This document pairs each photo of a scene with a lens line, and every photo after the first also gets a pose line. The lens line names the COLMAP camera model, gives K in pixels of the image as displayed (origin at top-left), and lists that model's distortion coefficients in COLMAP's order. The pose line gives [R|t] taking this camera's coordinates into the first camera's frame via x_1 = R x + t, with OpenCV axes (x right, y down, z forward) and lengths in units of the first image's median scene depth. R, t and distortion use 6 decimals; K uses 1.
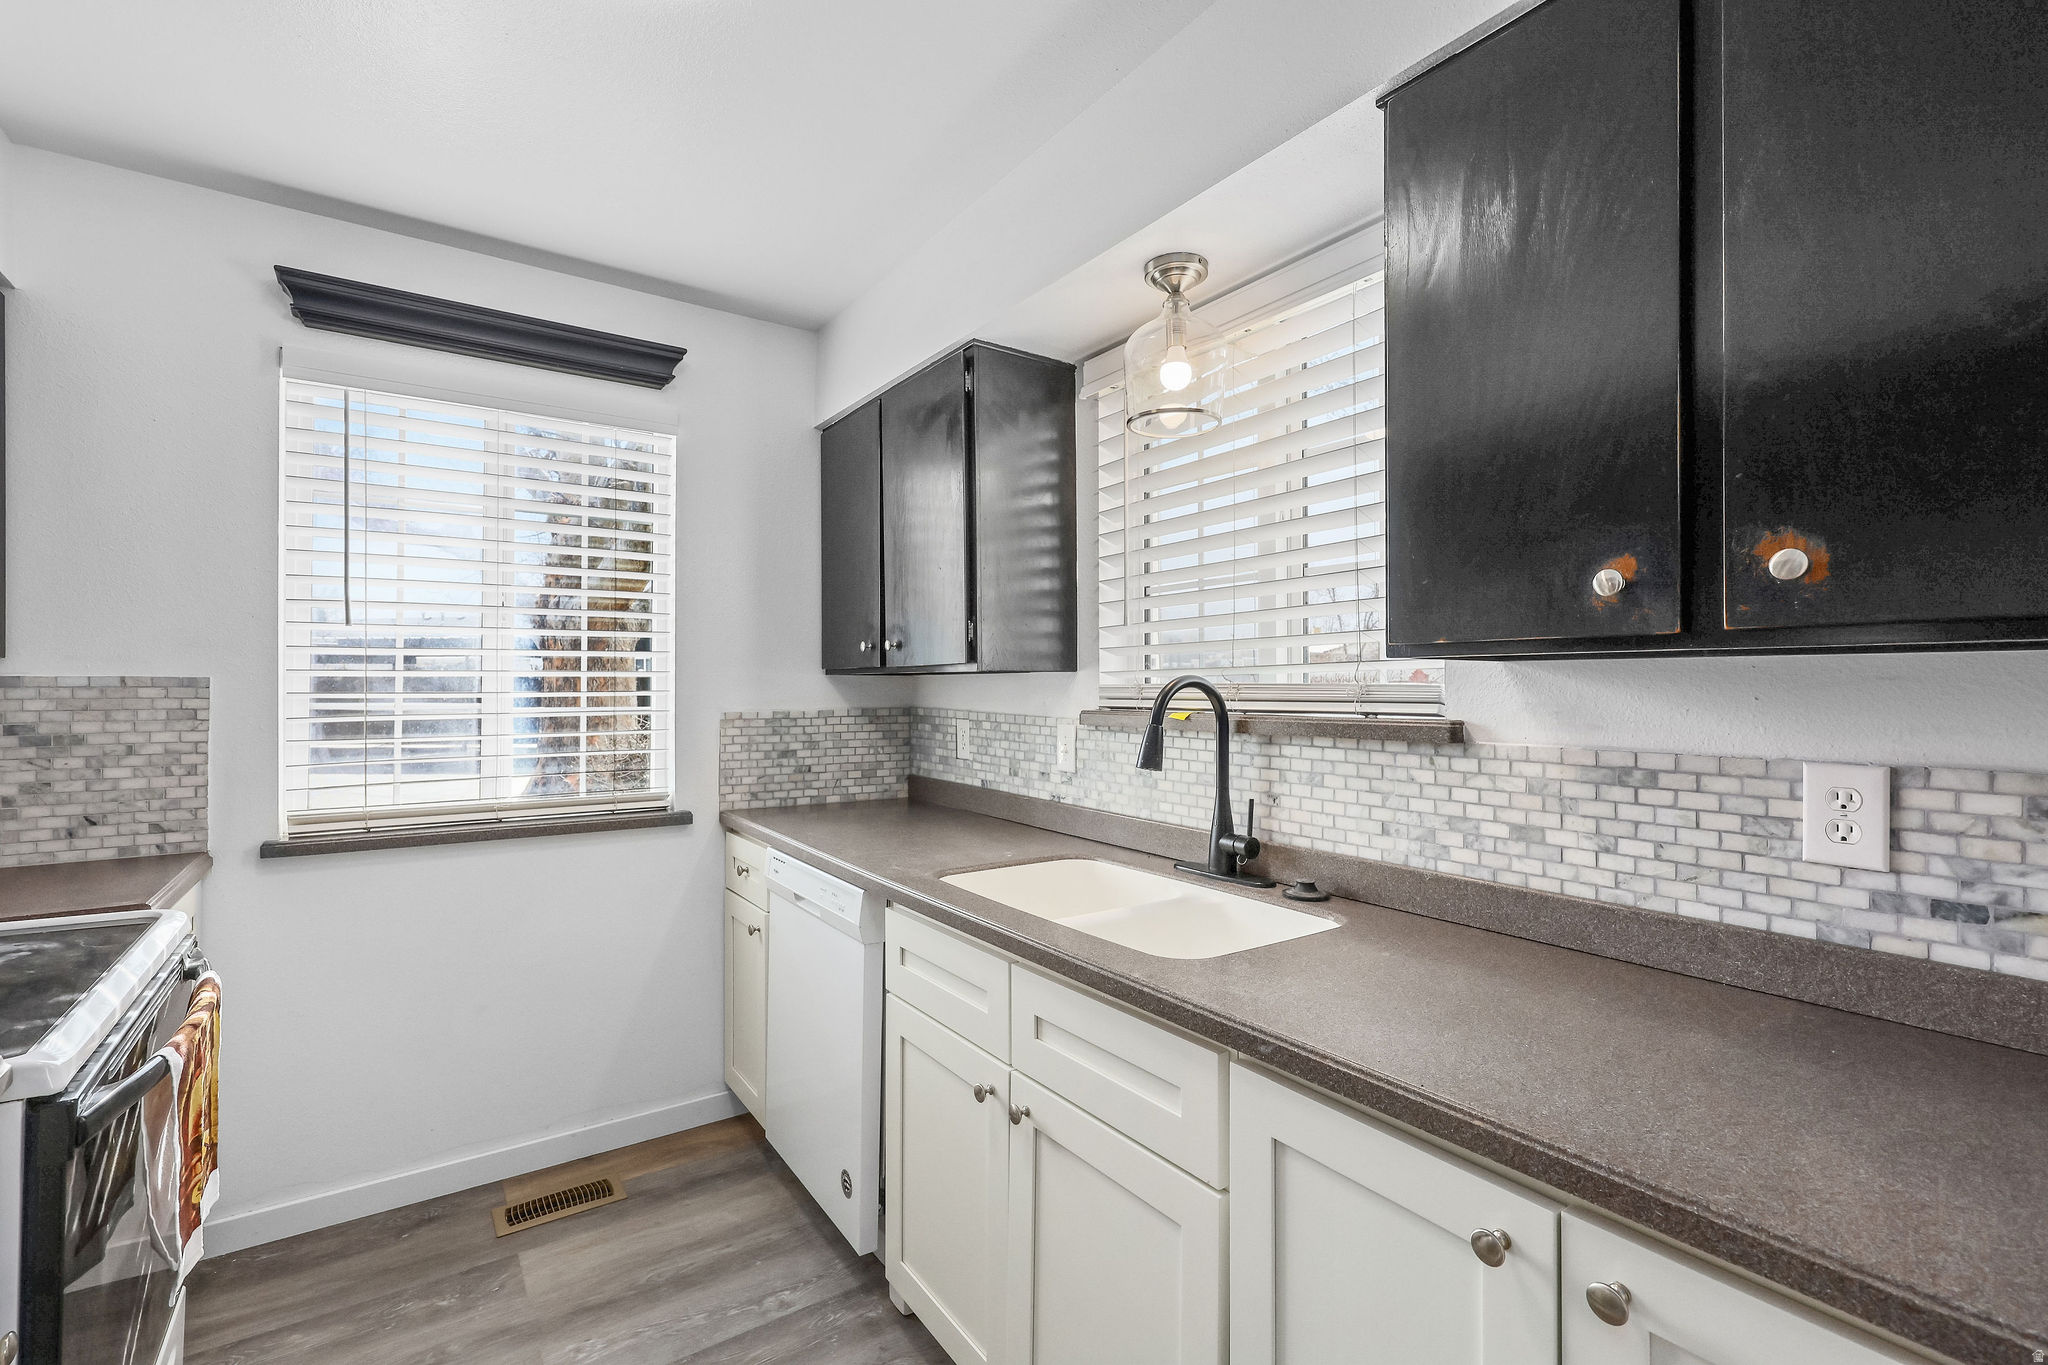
lens RADIAL K [[916.4, 0, 1013.7], [0, 916.4, 685.9], [0, 0, 1]] dist [0.003403, 0.000402]
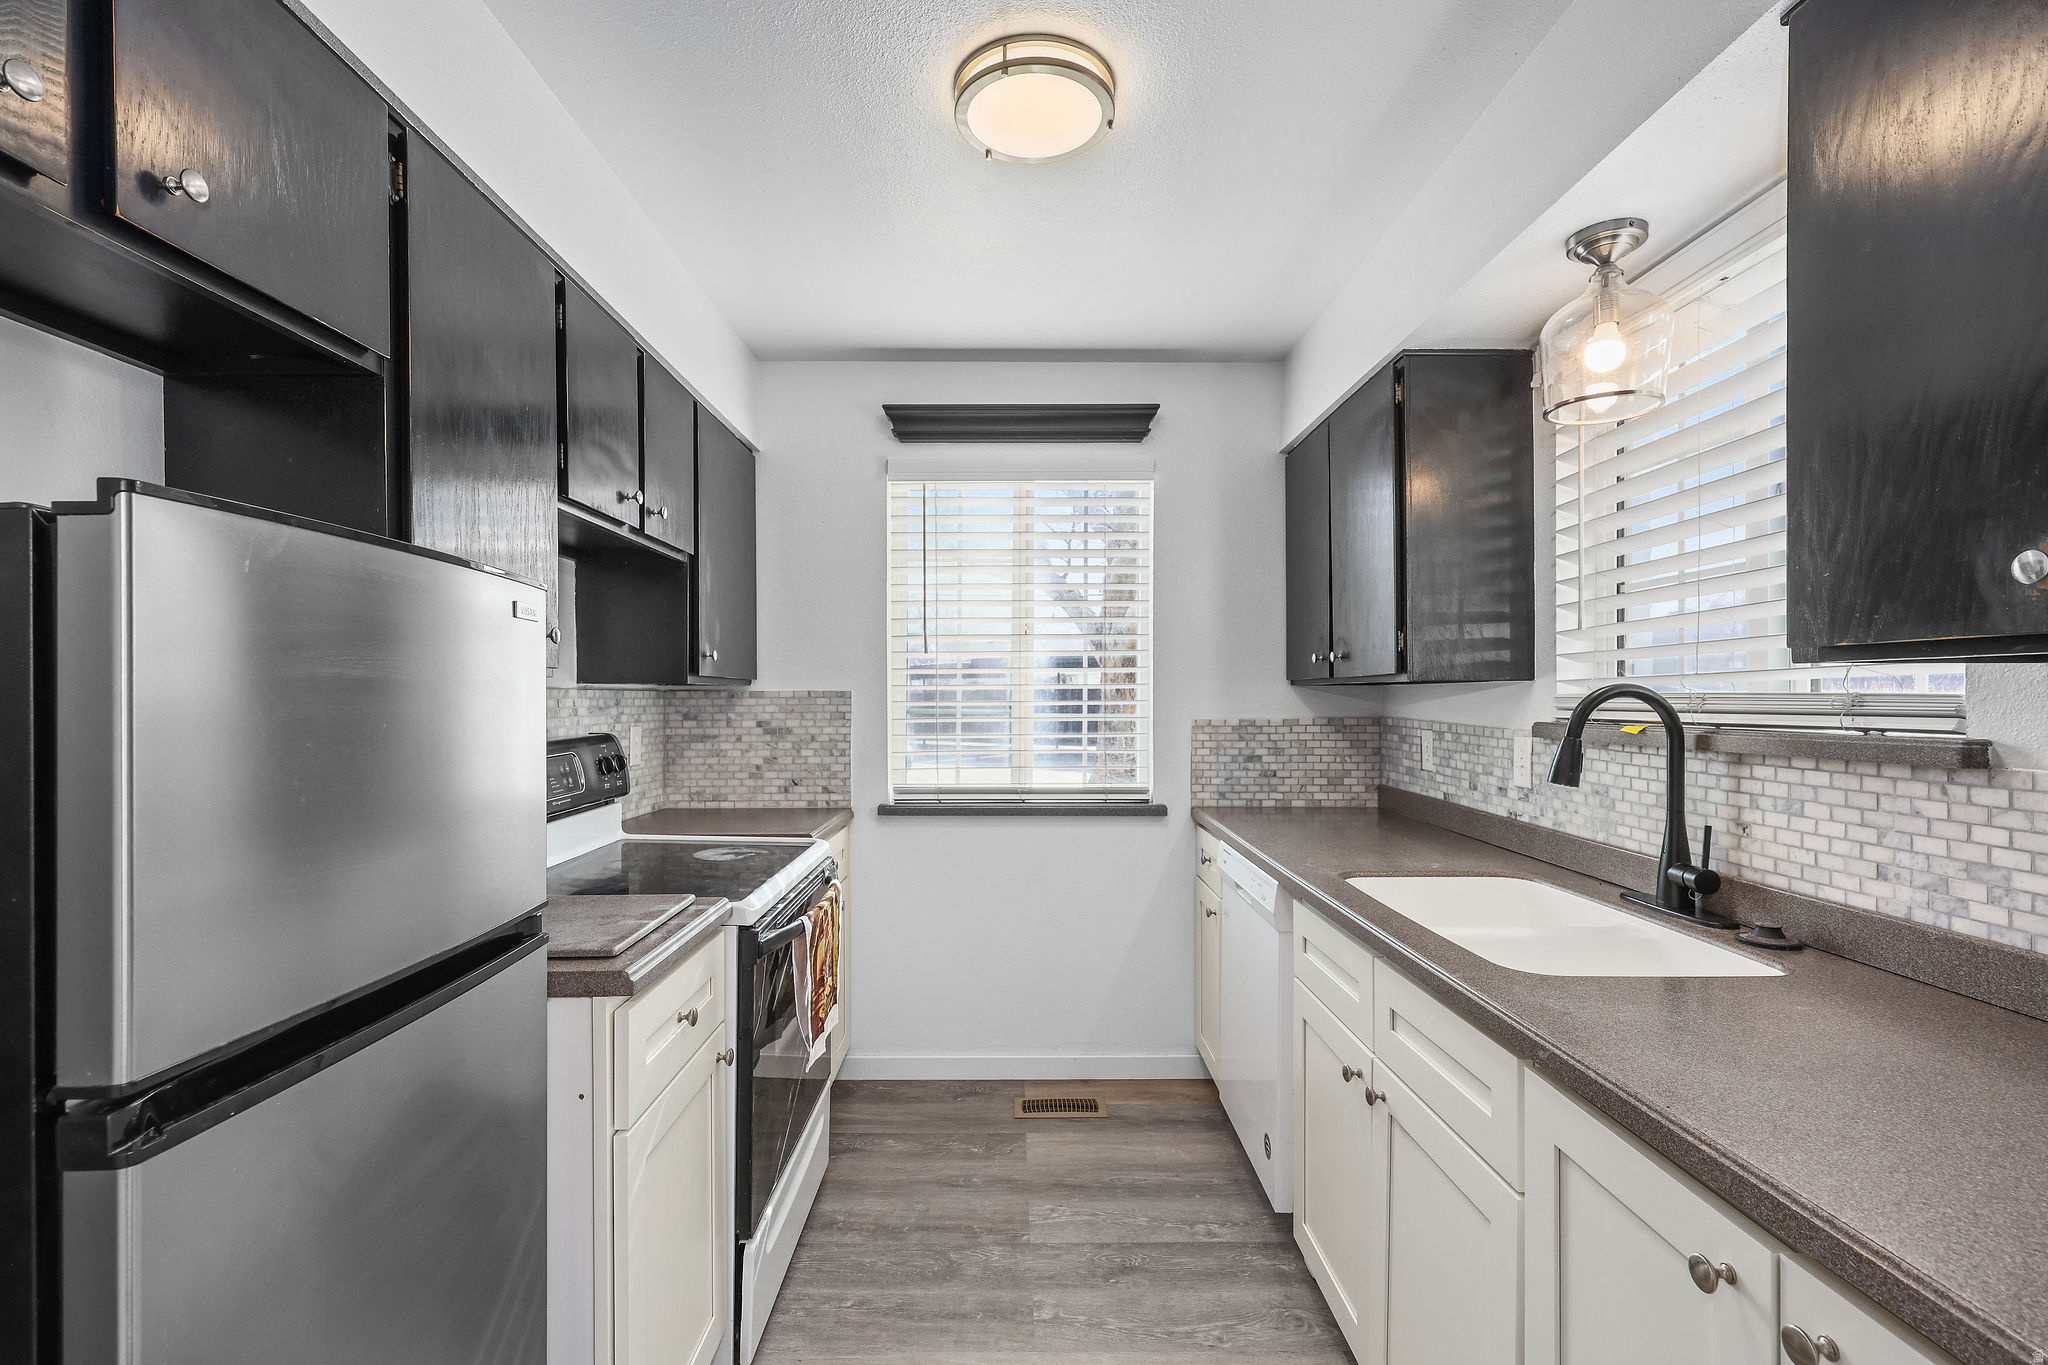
lens RADIAL K [[916.4, 0, 999.3], [0, 916.4, 707.2], [0, 0, 1]] dist [0.003403, 0.000402]
pose [[0.820817, 0.005485, -0.571165, 0.183769], [0.001629, 0.999927, 0.011944, -0.000365], [0.571189, -0.010734, 0.820748, -0.088003]]
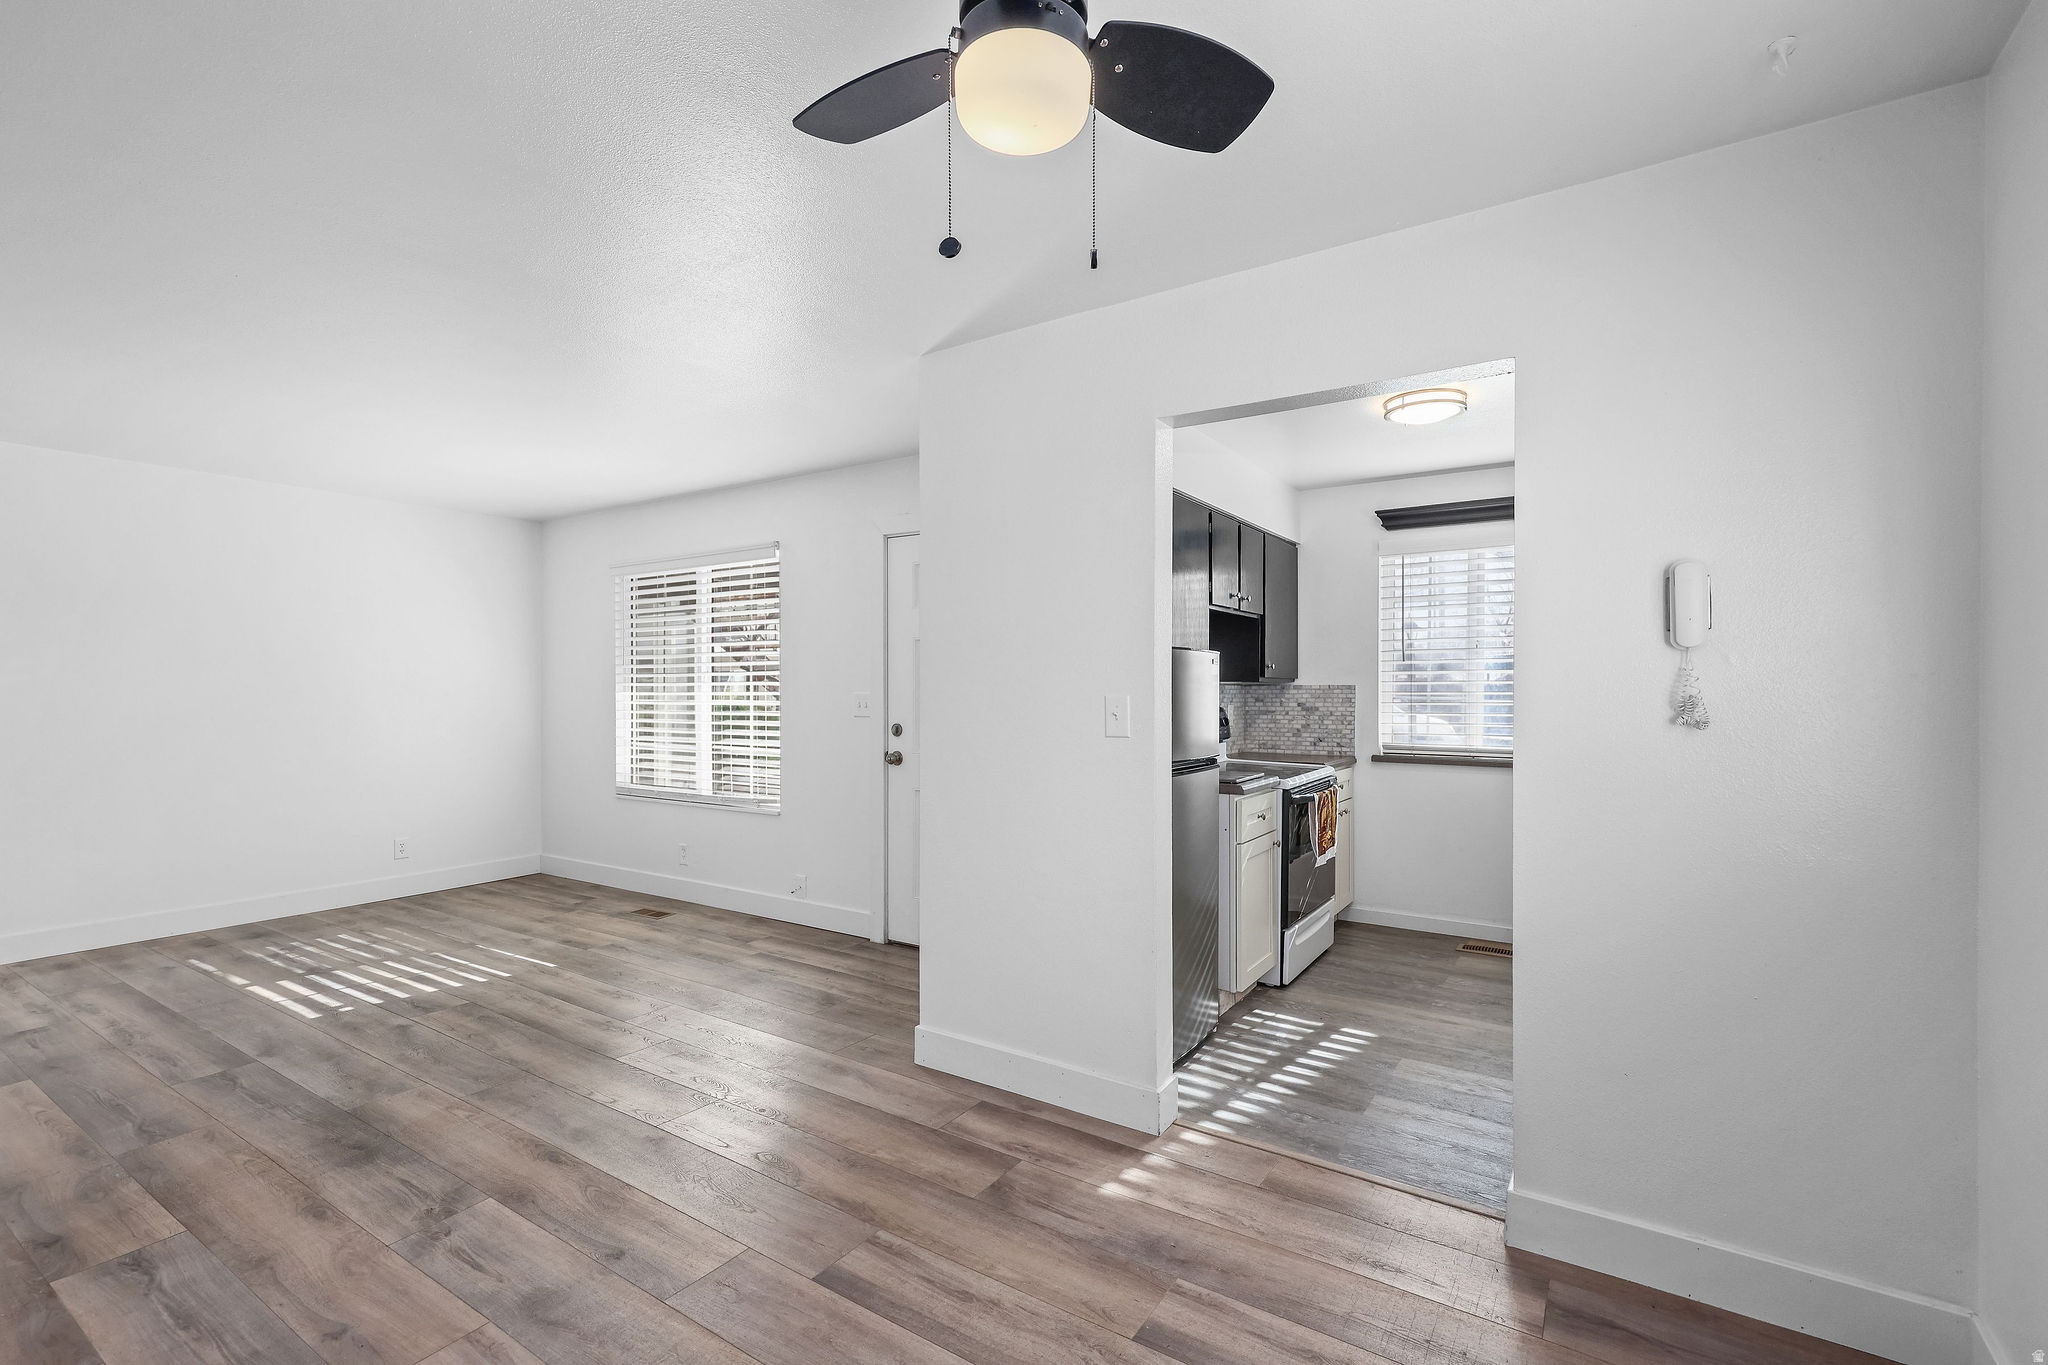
lens RADIAL K [[916.4, 0, 1028.2], [0, 916.4, 685.7], [0, 0, 1]] dist [0.003403, 0.000402]
pose [[0.390259, -0.000804, -0.920705, 1.122559], [-0.000012, 1.000000, -0.000878, -0.005960], [0.920705, 0.000354, 0.390259, -0.819924]]
